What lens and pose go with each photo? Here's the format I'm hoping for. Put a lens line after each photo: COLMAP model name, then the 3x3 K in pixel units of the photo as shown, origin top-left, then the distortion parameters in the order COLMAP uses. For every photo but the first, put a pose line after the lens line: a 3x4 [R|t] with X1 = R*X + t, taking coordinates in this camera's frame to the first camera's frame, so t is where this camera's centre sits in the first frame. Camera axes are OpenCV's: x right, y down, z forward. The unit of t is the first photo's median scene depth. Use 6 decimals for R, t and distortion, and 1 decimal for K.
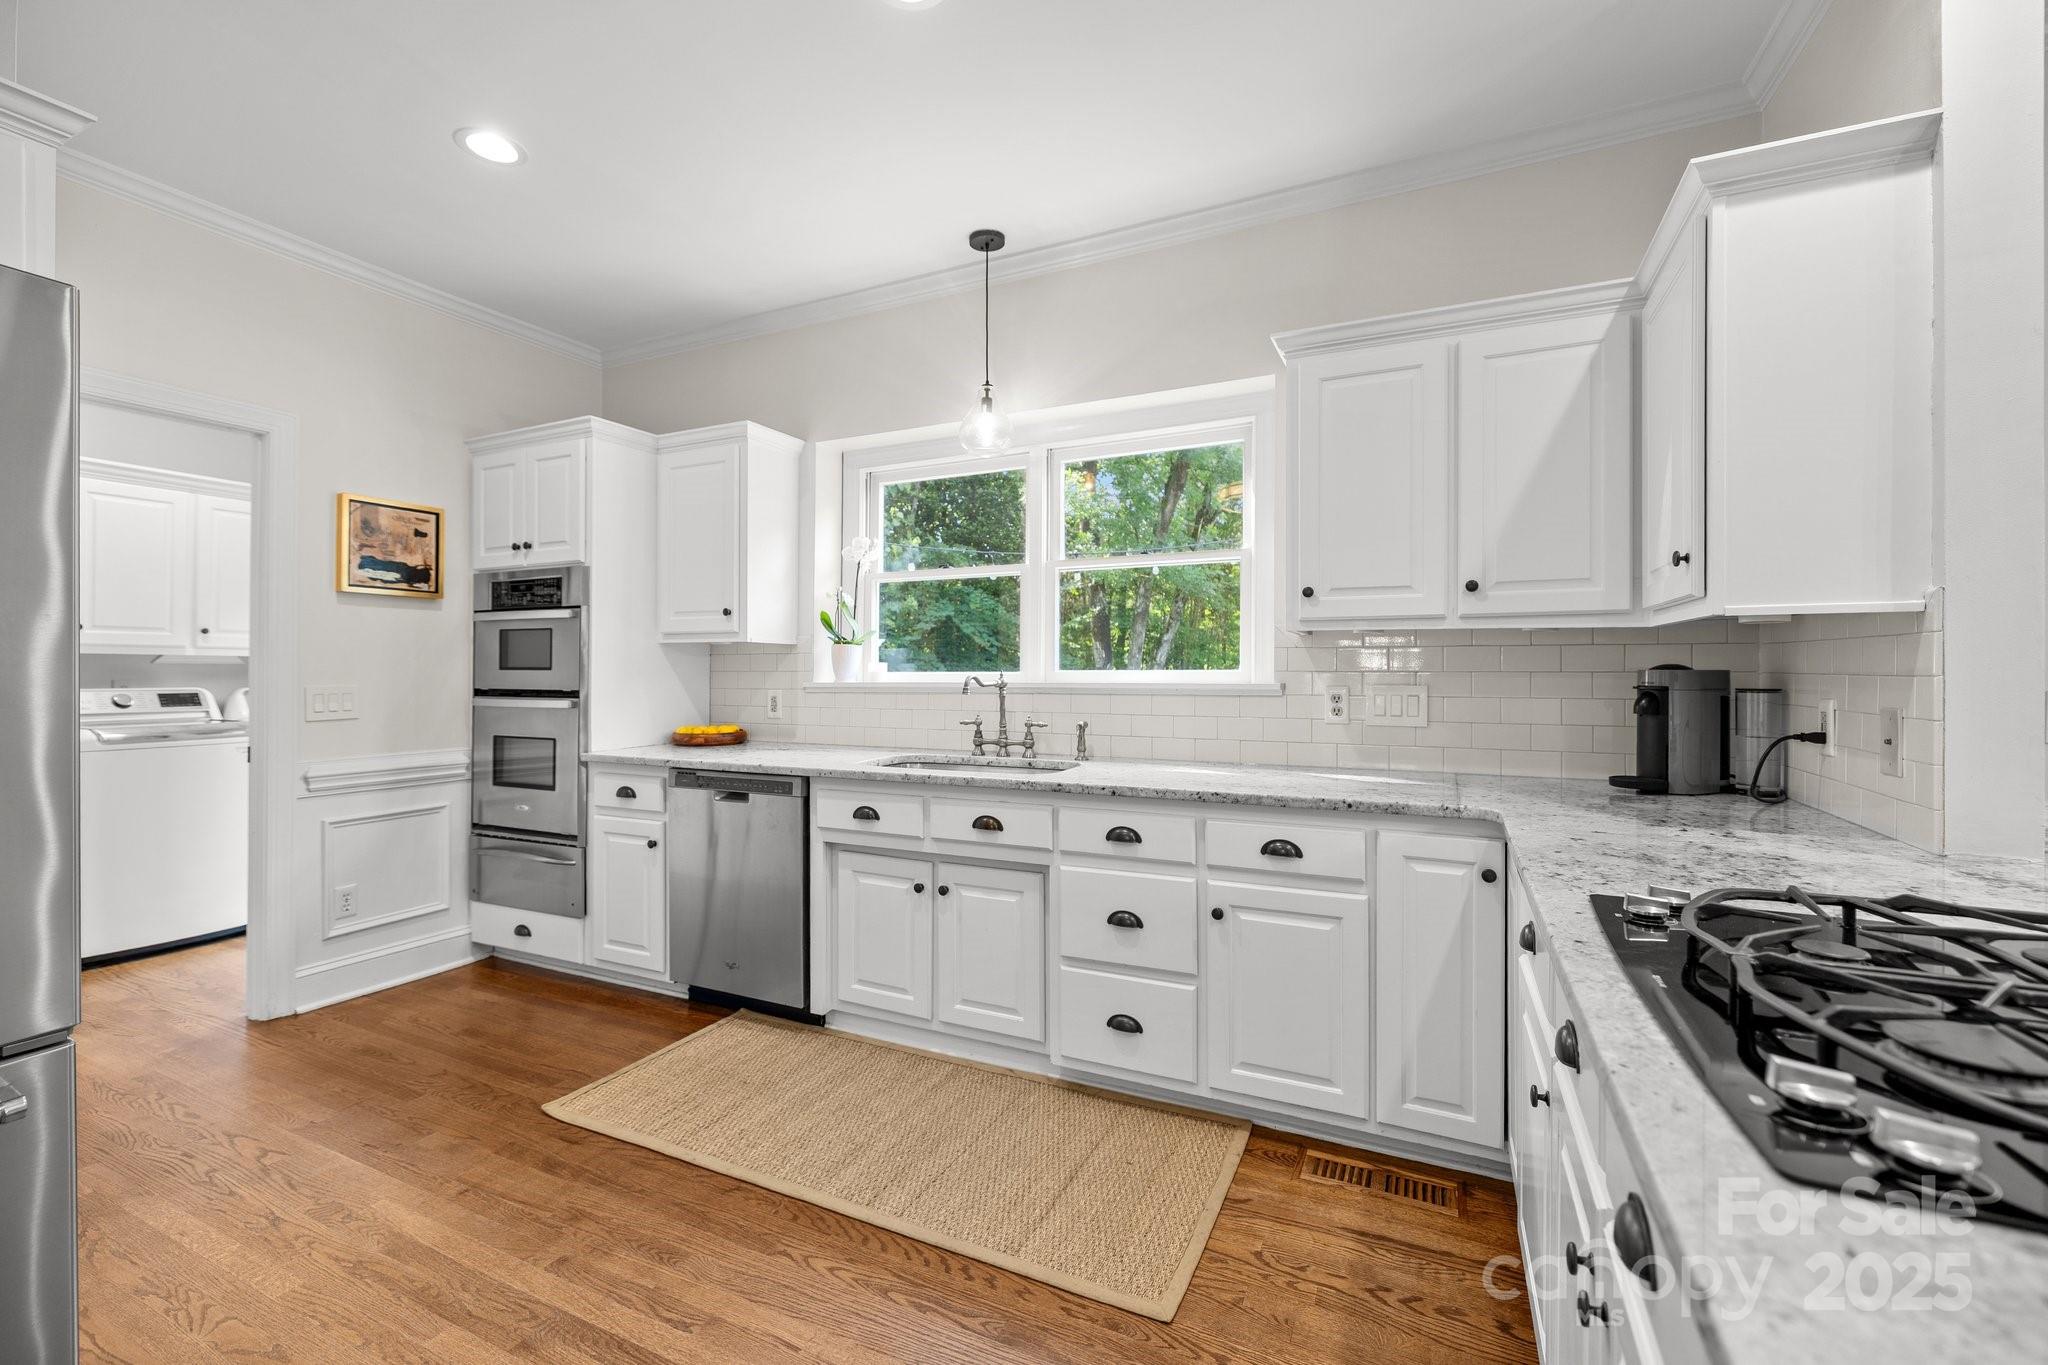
lens RADIAL K [[872.8, 0, 1003.7], [0, 872.8, 669.4], [0, 0, 1]] dist [-0.001442, -0.000449]
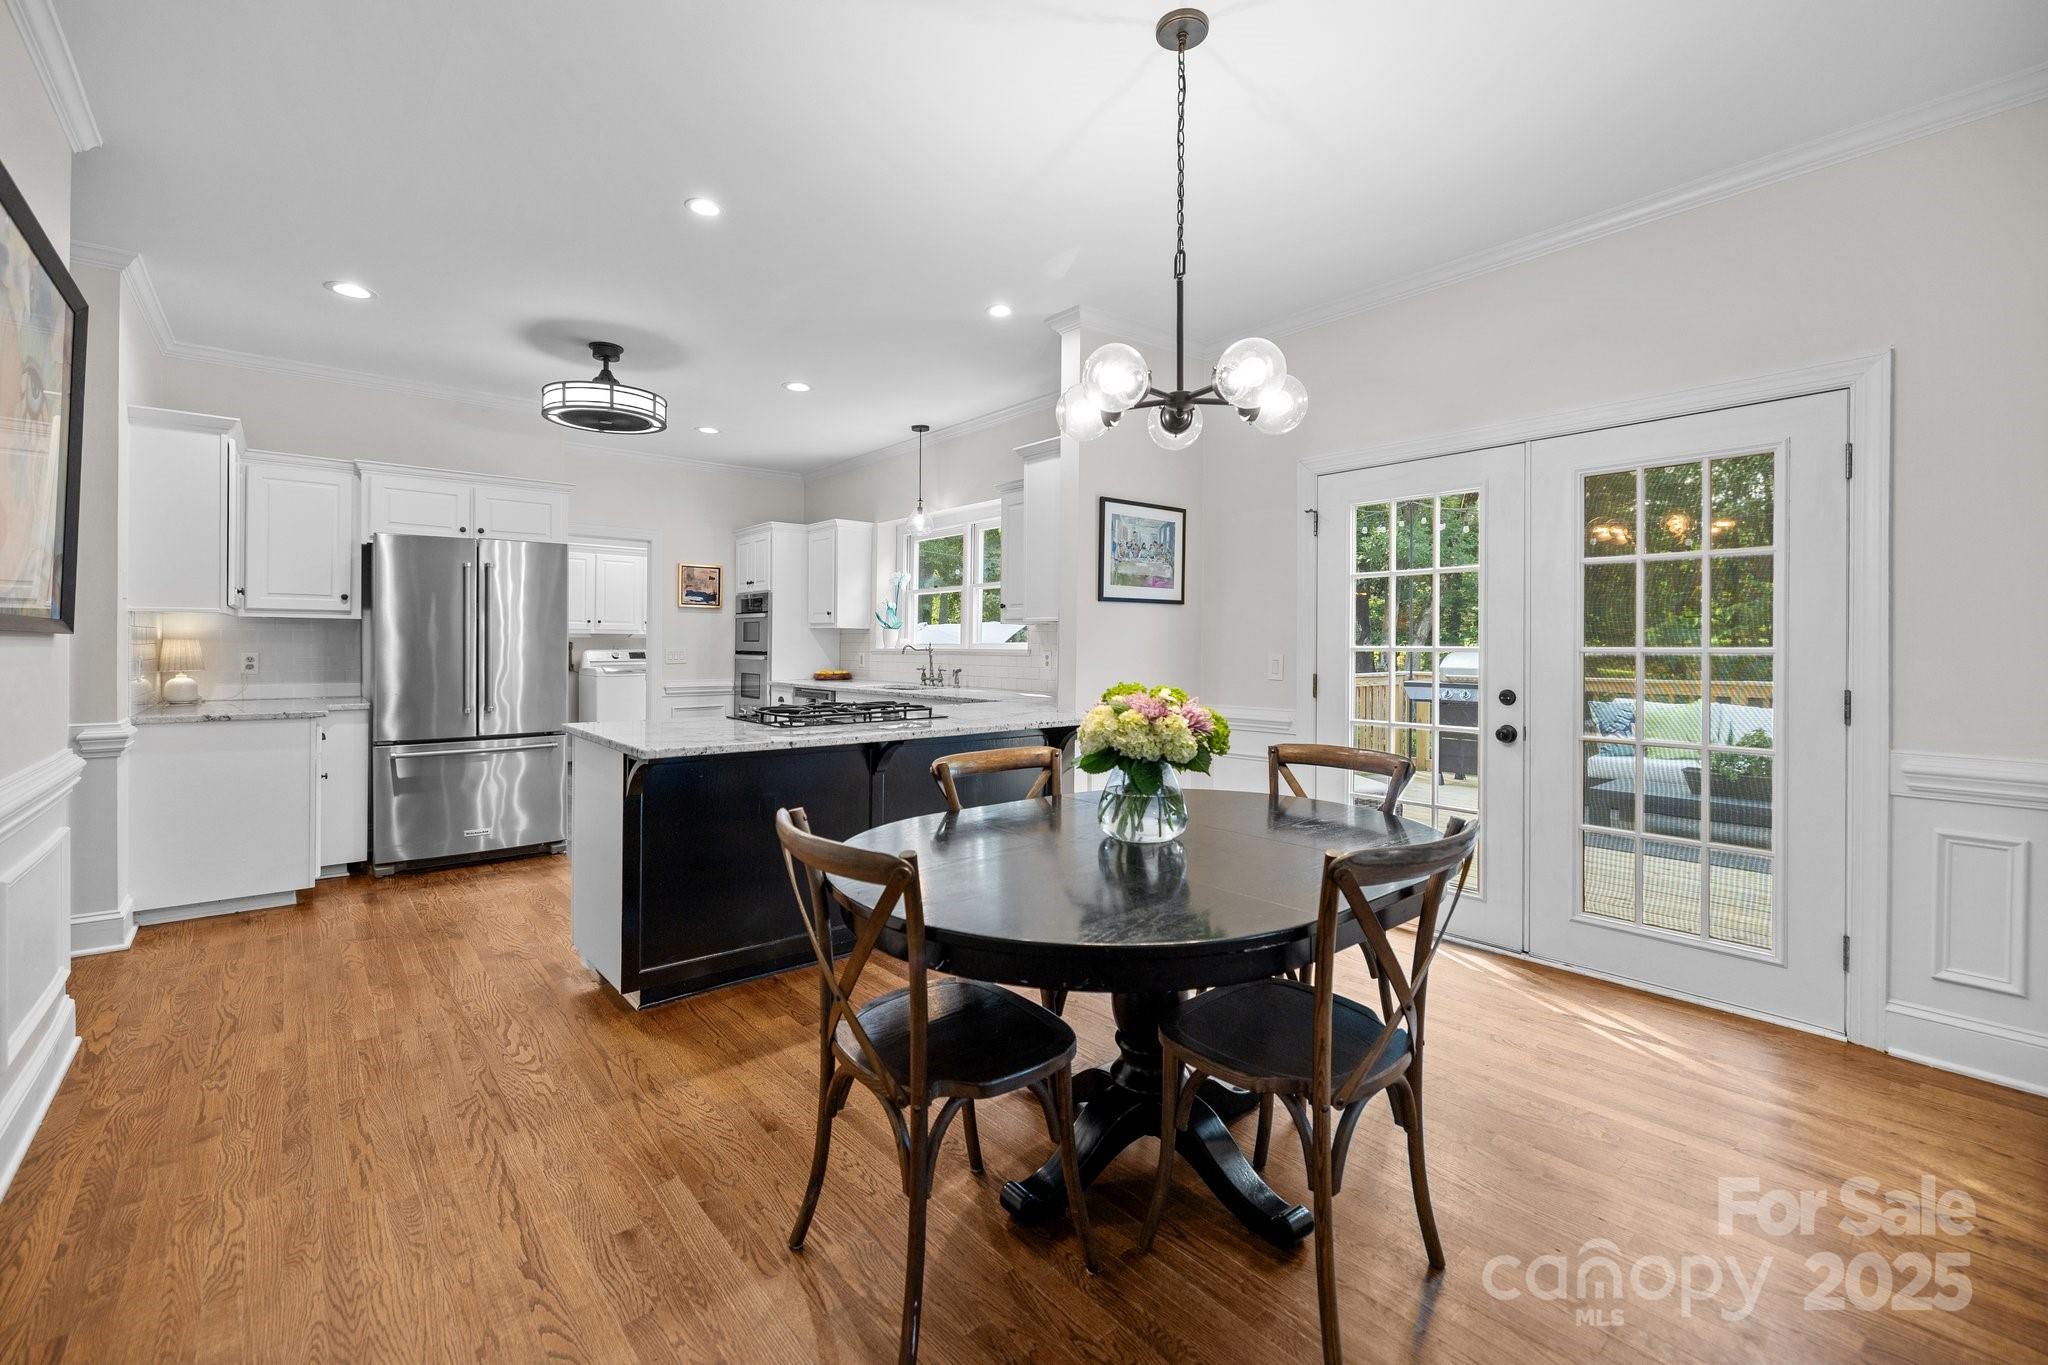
lens RADIAL K [[868.0, 0, 1006.0], [0, 868.0, 642.7], [0, 0, 1]] dist [0.000761, -0.000124]
pose [[0.913326, 0.003053, -0.407218, 0.888035], [-0.002985, 0.999995, 0.000801, -0.000381], [0.407218, 0.000484, 0.913331, -0.678813]]
